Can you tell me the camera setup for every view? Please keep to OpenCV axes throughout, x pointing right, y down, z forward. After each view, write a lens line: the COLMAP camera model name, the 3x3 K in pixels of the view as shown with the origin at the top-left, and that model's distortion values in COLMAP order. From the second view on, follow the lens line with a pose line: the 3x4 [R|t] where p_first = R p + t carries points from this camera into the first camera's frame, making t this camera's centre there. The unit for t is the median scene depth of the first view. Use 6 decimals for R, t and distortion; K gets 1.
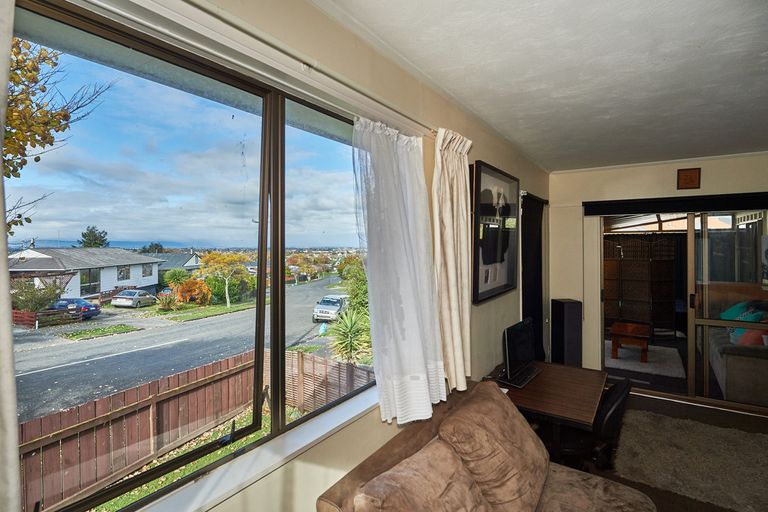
lens RADIAL K [[385.6, 0, 385.0], [0, 385.6, 251.8], [0, 0, 1]] dist [0.002461, 0.000736]
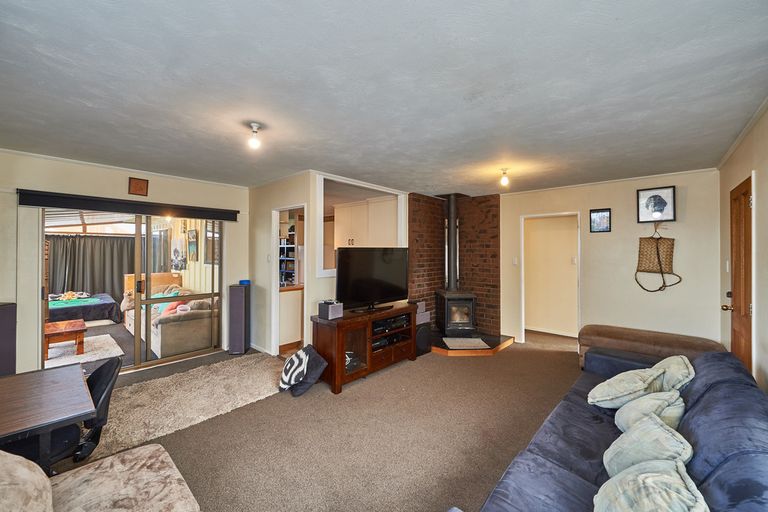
lens RADIAL K [[306.6, 0, 385.2], [0, 306.6, 252.7], [0, 0, 1]] dist [0.000121, -0.000497]
pose [[0.135619, 0.002795, 0.990757, -0.072083], [0.010202, 0.999939, -0.004217, 0.031831], [-0.990709, 0.010680, 0.135582, 0.089969]]
